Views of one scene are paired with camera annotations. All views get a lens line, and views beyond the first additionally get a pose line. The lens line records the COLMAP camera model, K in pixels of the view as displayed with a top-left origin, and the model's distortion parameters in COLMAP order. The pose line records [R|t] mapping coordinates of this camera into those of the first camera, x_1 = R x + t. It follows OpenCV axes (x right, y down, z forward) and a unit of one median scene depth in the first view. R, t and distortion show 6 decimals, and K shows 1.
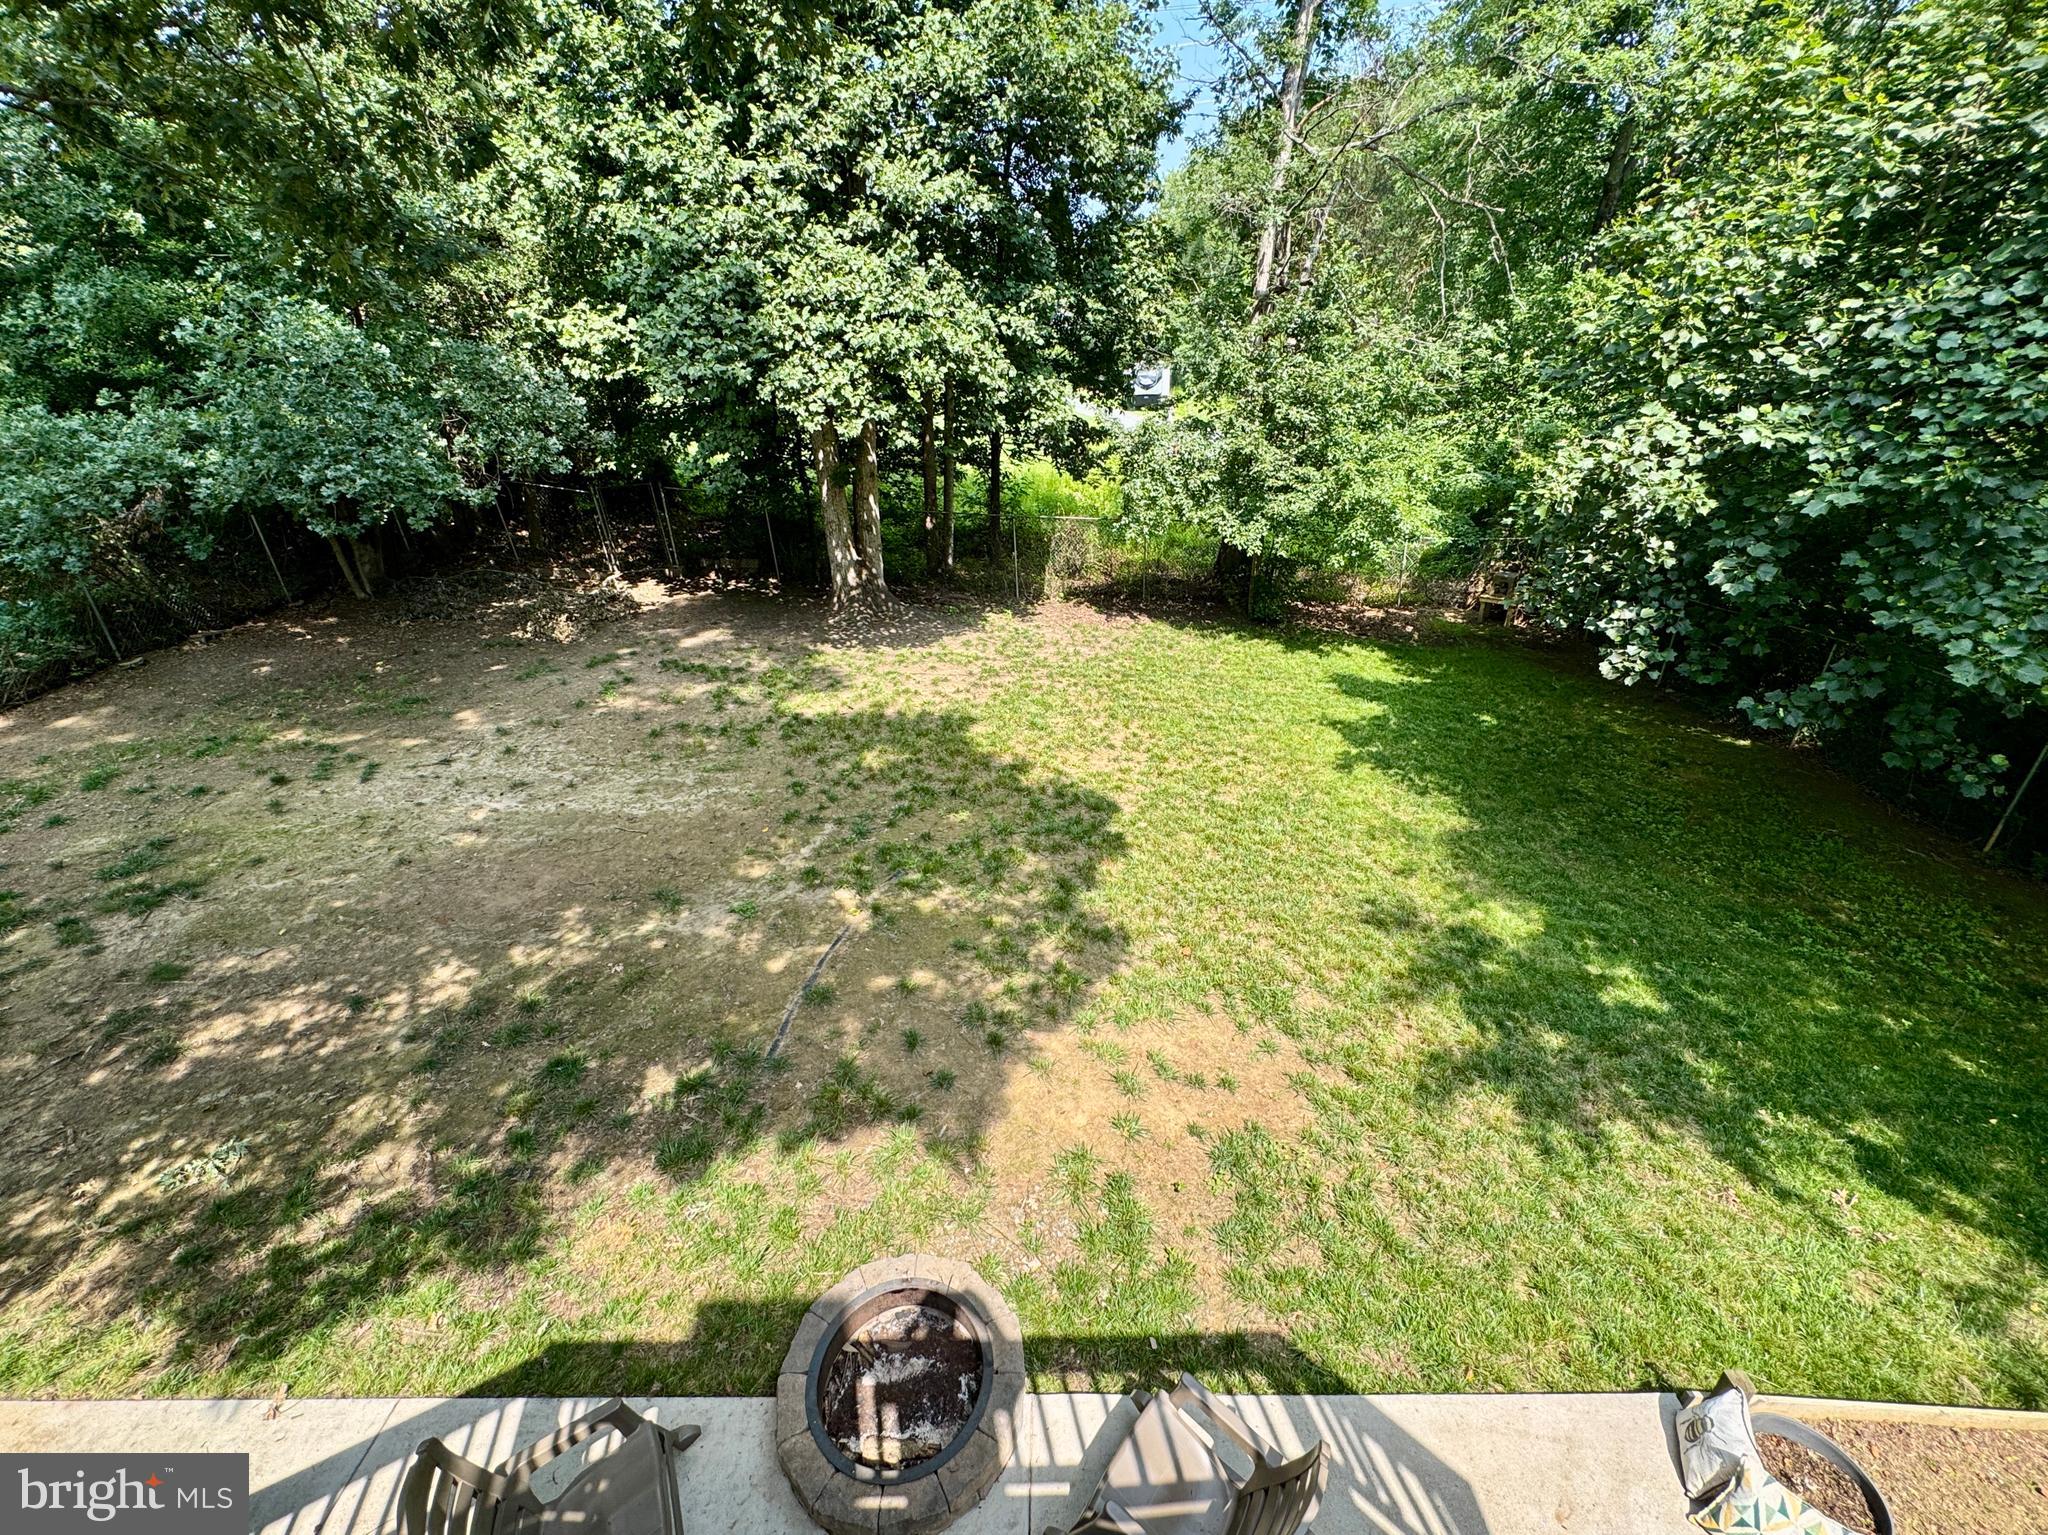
lens RADIAL K [[845.2, 0, 1029.6], [0, 845.2, 758.4], [0, 0, 1]] dist [-0.001866, -0.000681]
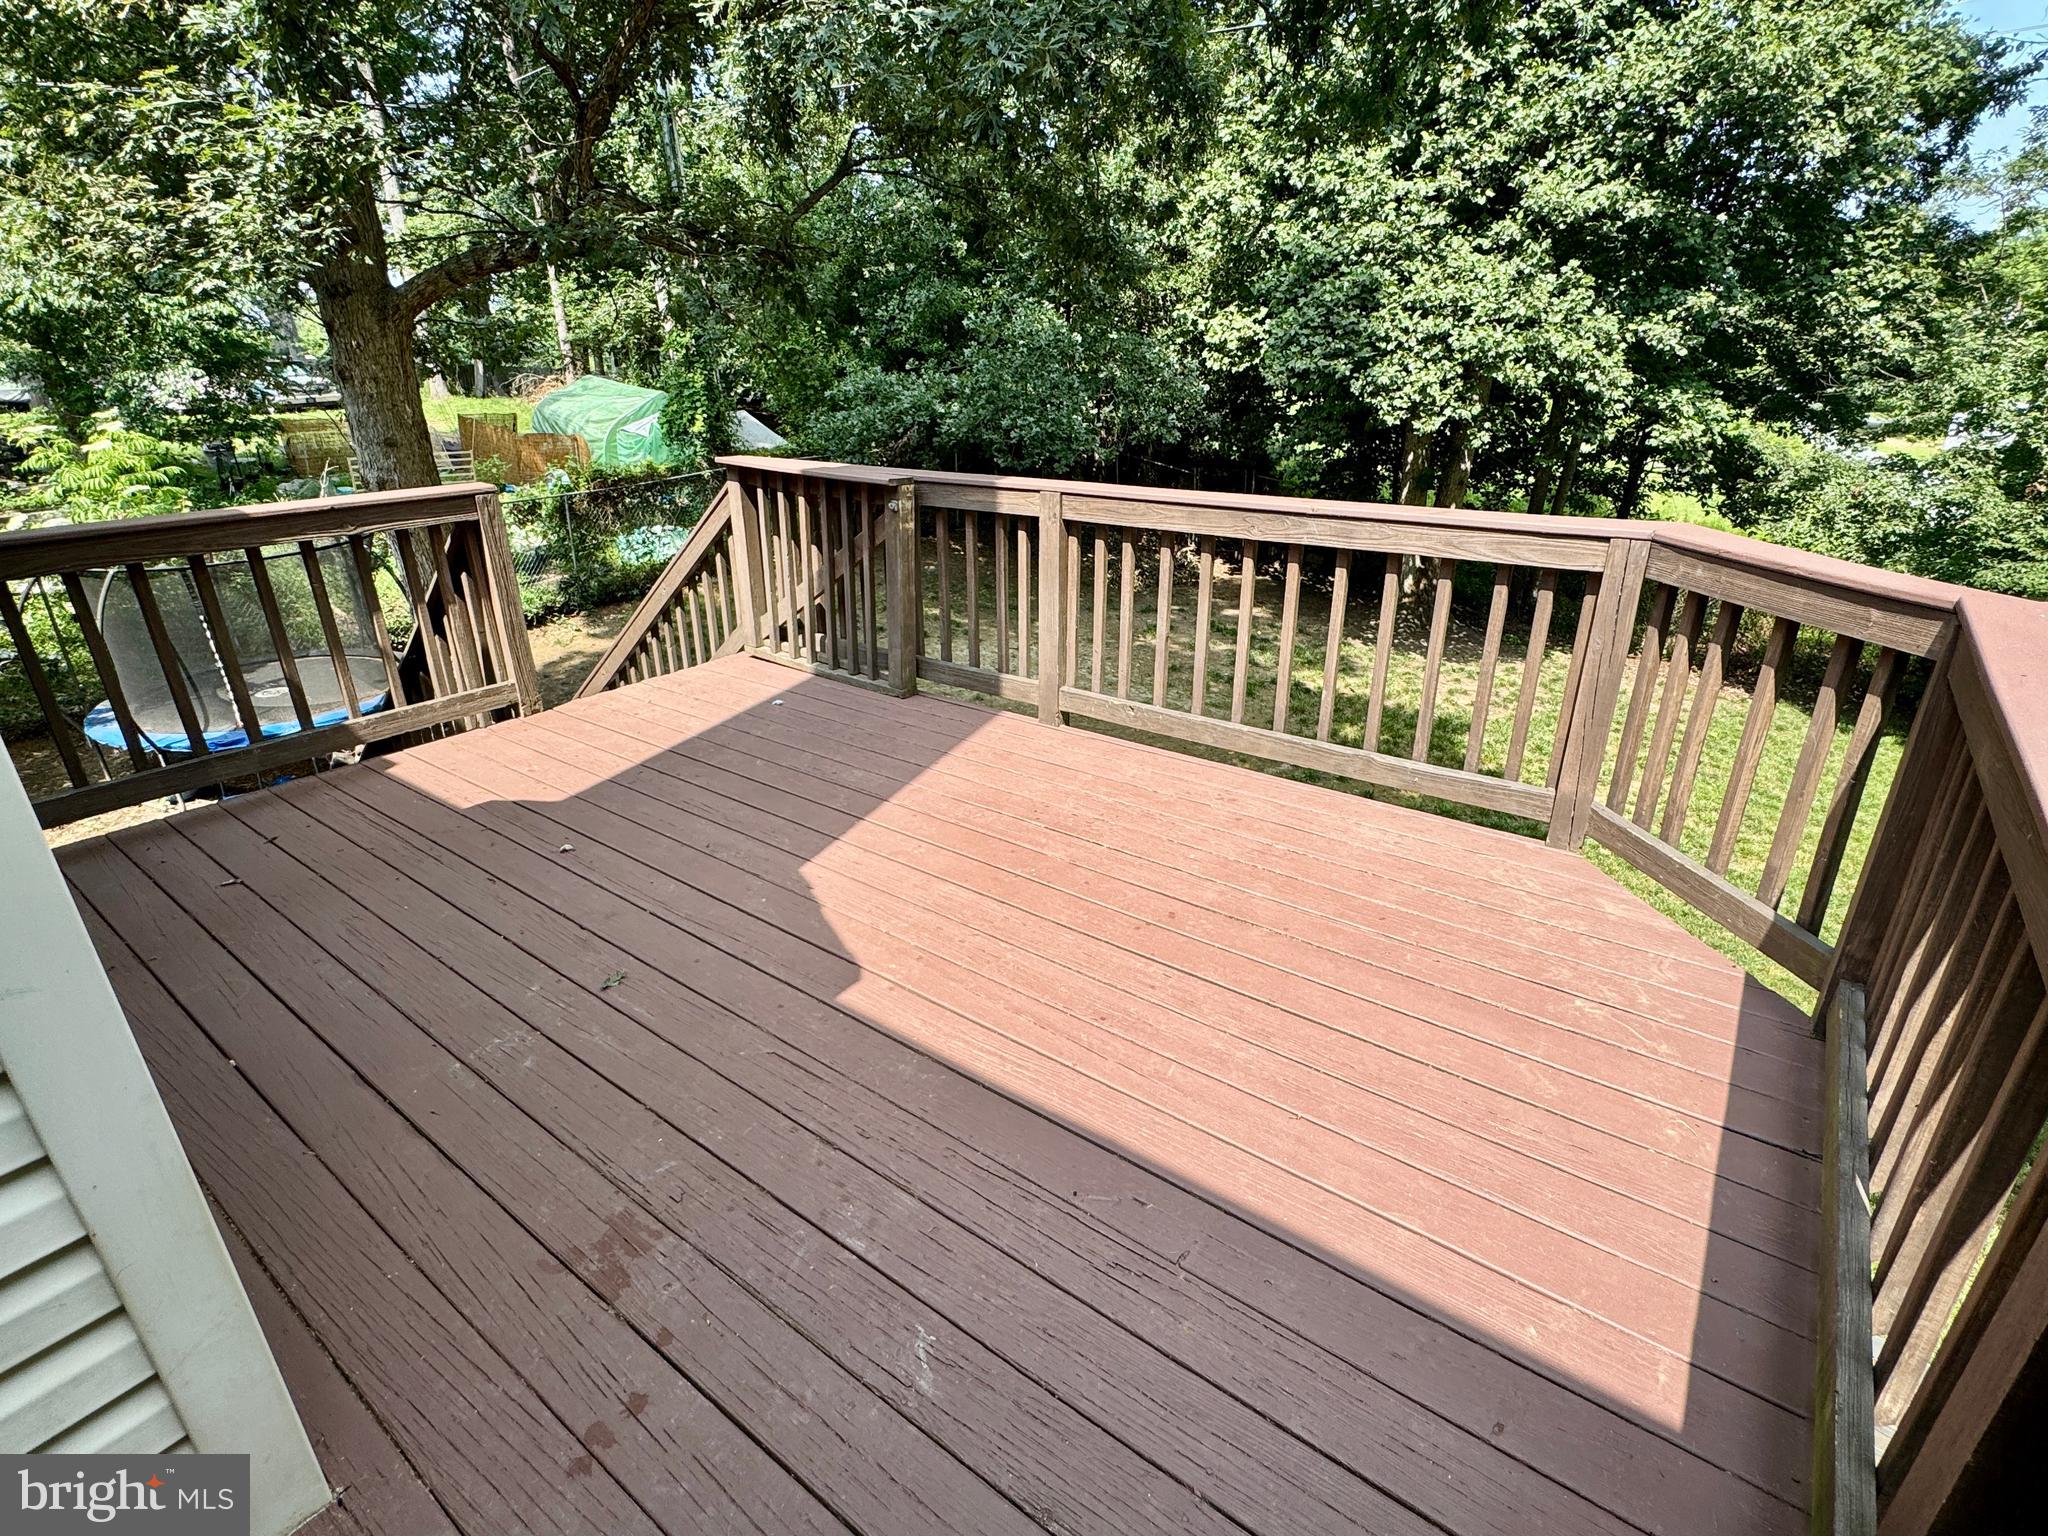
lens RADIAL K [[1013.9, 0, 1015.5], [0, 1013.9, 760.8], [0, 0, 1]] dist [-0.002441, -0.001414]
pose [[0.791316, 0.256914, -0.554810, 0.181604], [-0.299126, 0.954093, 0.015170, 0.134037], [0.533238, 0.153954, 0.831839, -0.236814]]
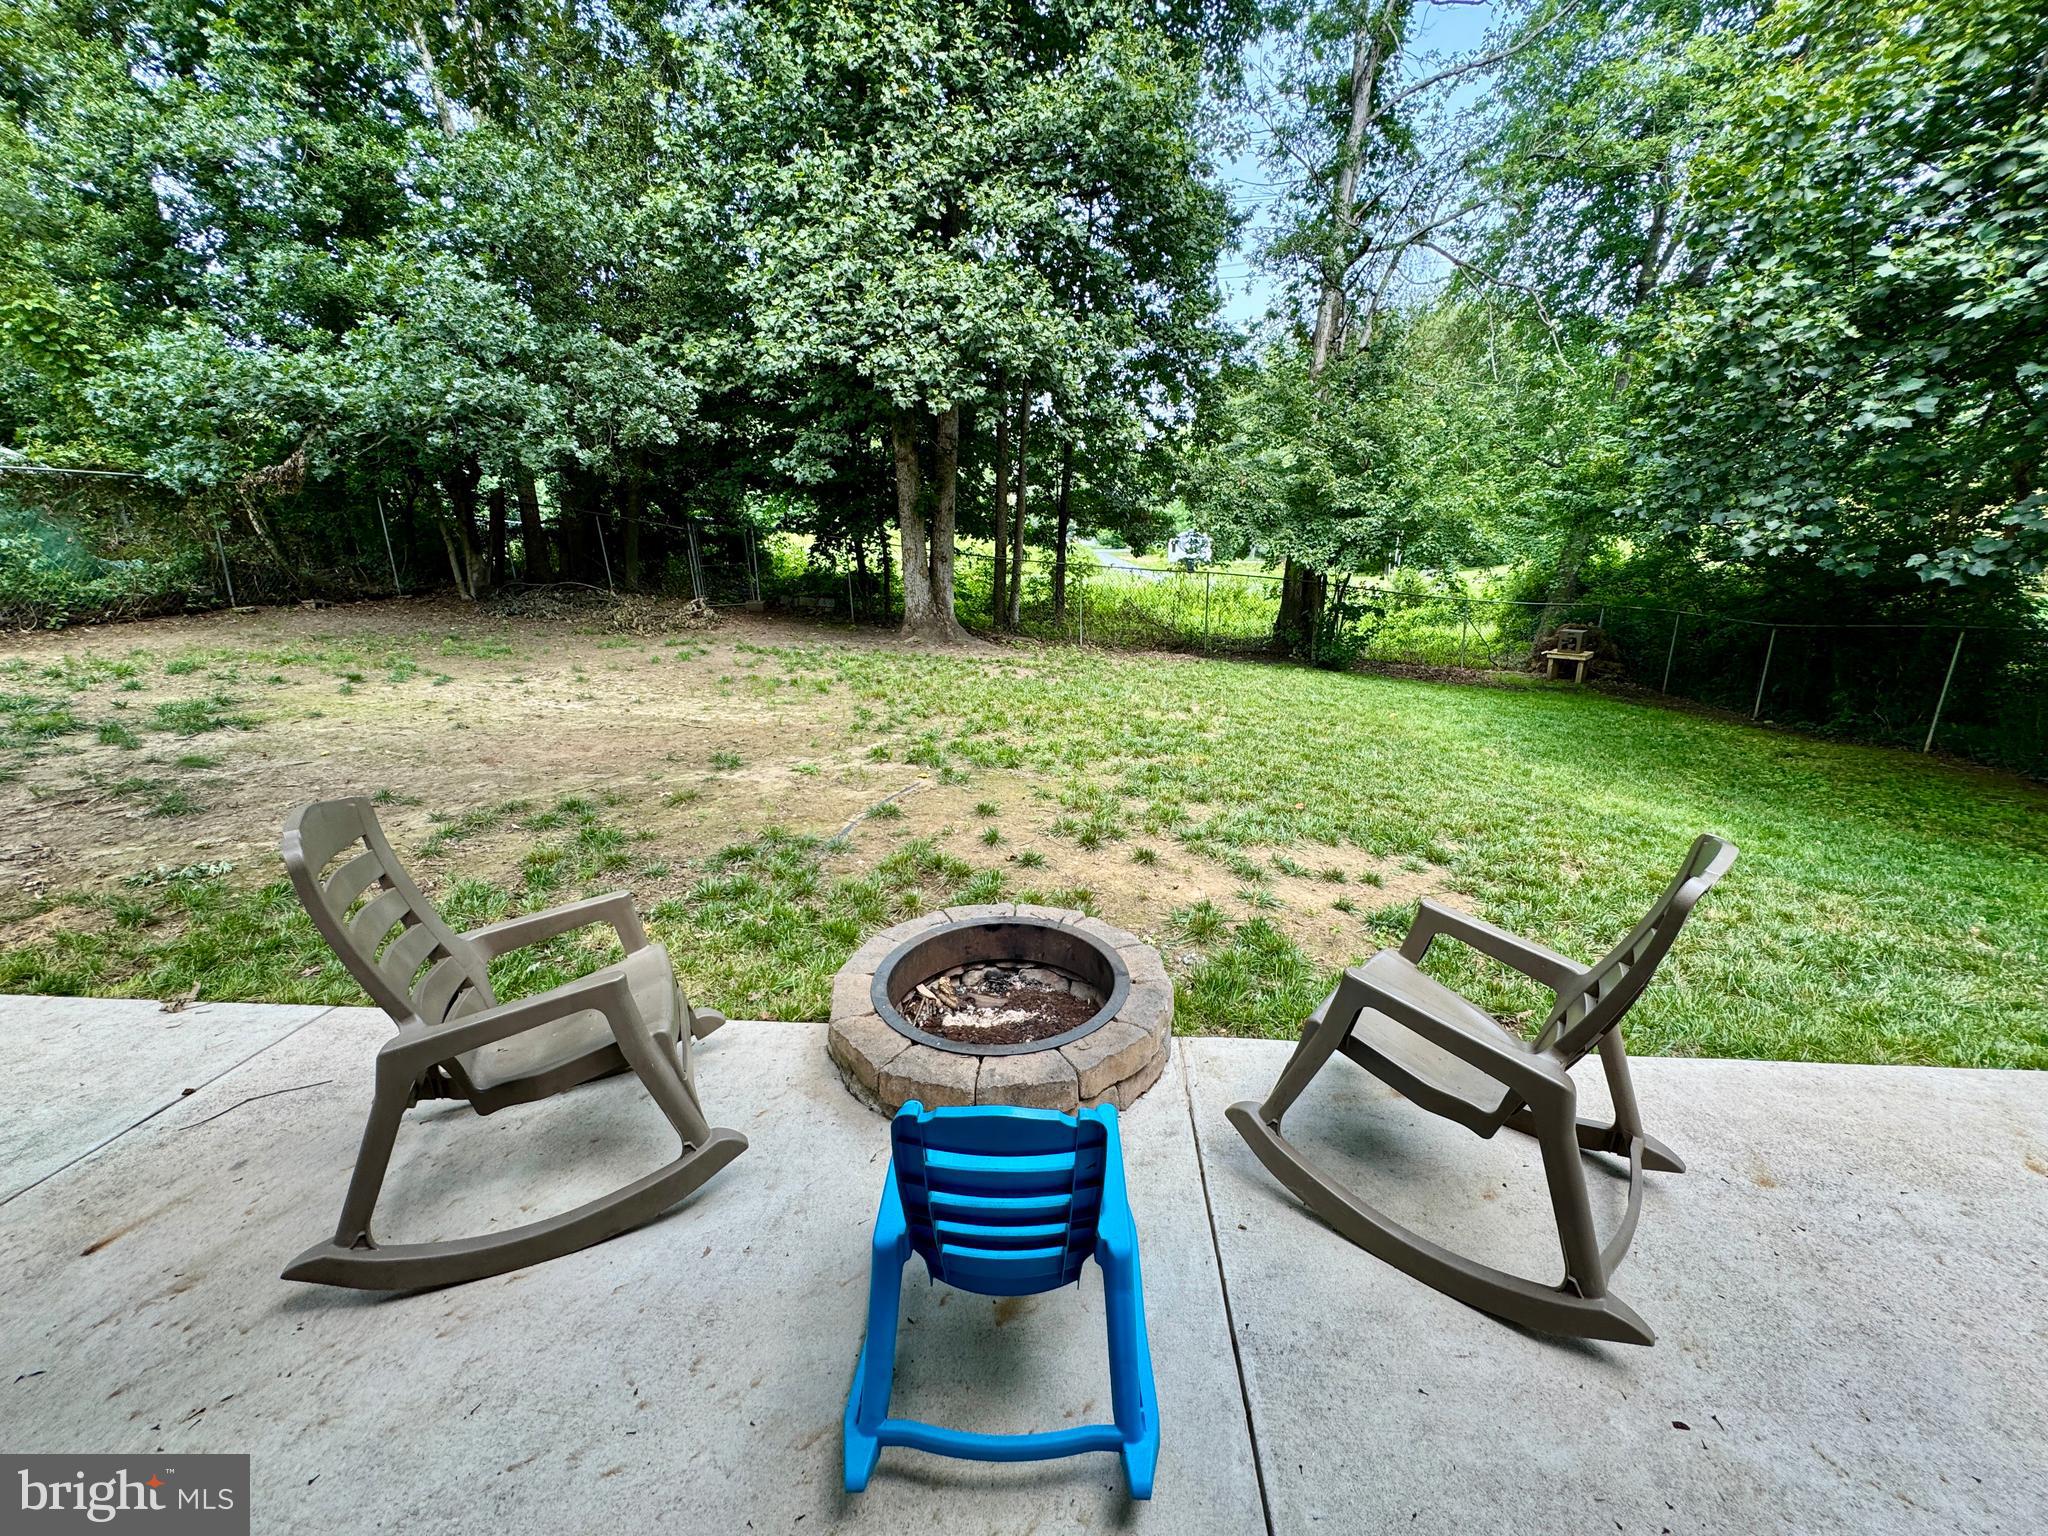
lens RADIAL K [[811.2, 0, 1030.5], [0, 811.2, 771.1], [0, 0, 1]] dist [-0.002939, -0.000333]
pose [[0.998207, 0.033144, -0.049841, -0.034755], [-0.041998, 0.981142, -0.188672, 0.242069], [0.042648, 0.190427, 0.980775, 0.100212]]
